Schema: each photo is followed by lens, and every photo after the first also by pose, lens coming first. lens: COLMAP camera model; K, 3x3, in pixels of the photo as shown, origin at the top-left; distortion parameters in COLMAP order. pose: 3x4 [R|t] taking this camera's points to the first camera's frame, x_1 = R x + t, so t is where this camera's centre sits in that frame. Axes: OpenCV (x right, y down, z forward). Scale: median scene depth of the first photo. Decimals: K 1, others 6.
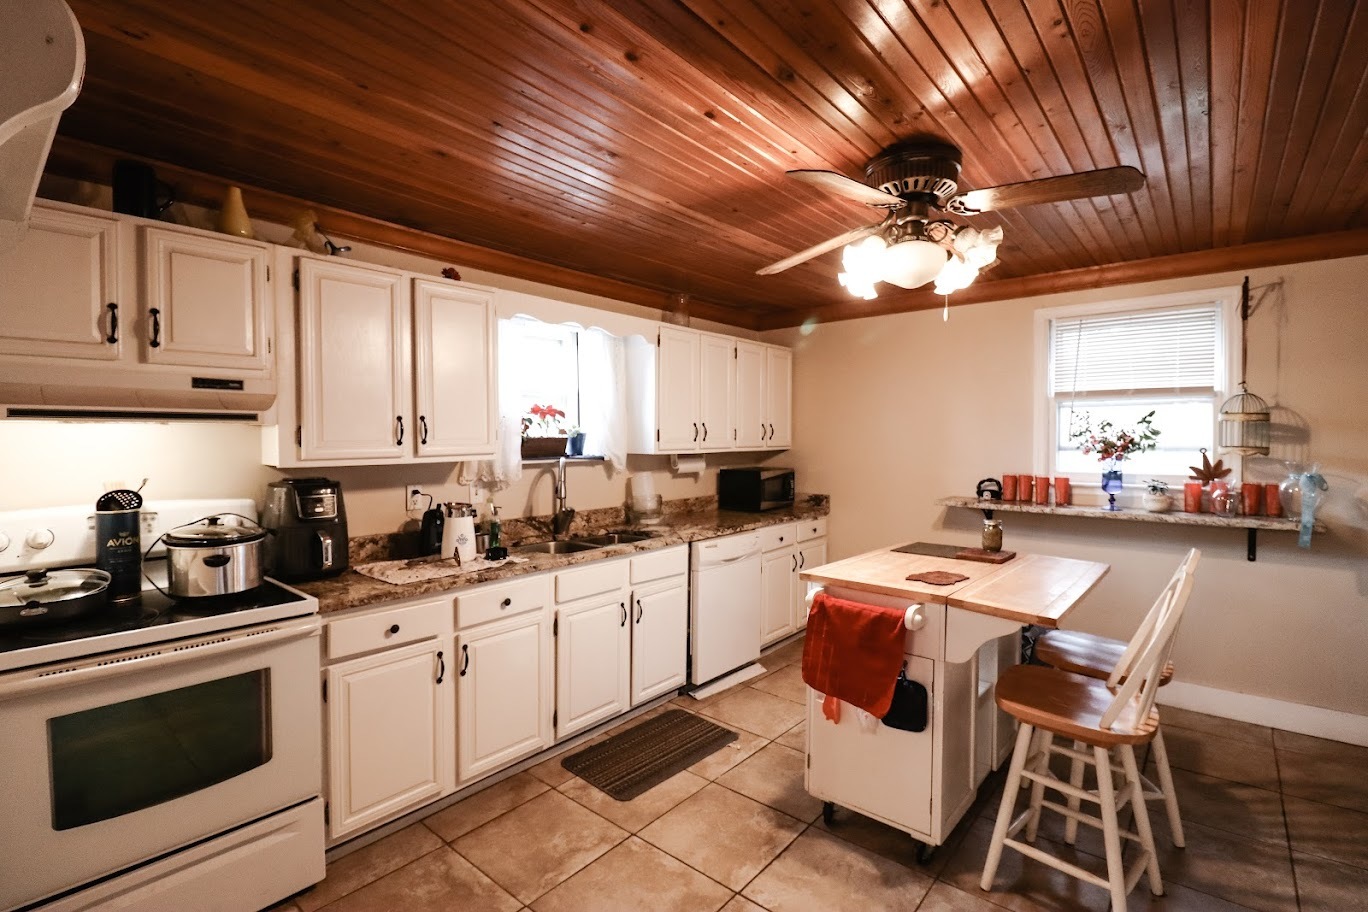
lens RADIAL K [[631.8, 0, 689.7], [0, 631.8, 449.9], [0, 0, 1]] dist [-0.005304, -0.010199]
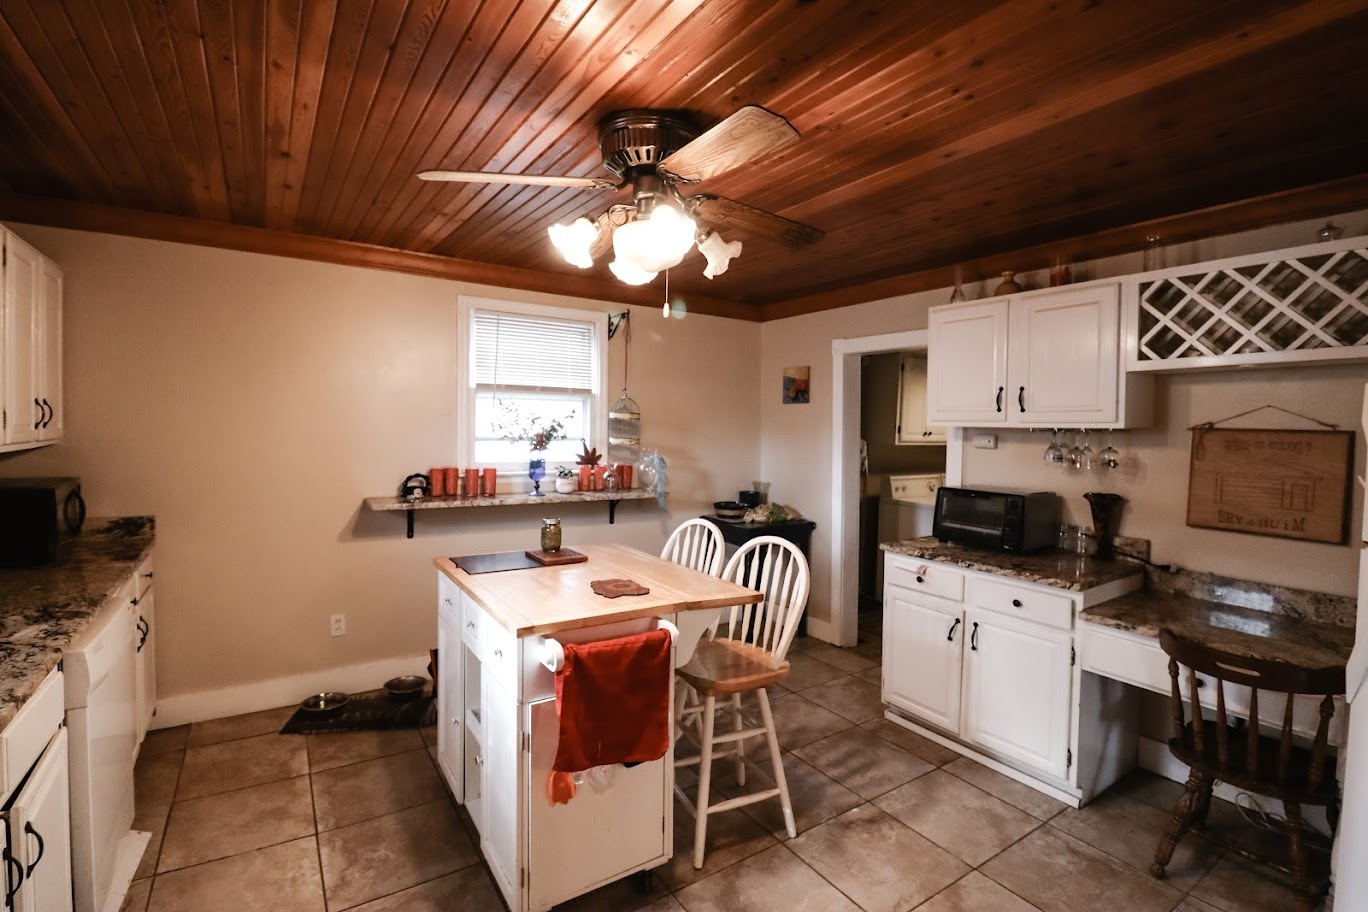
lens RADIAL K [[631.8, 0, 686.8], [0, 631.8, 451.1], [0, 0, 1]] dist [-0.005304, -0.010199]
pose [[0.281911, -0.033261, 0.958864, -0.356042], [-0.001035, 0.999388, 0.034971, -0.024359], [-0.959440, -0.010852, 0.281704, 0.494849]]
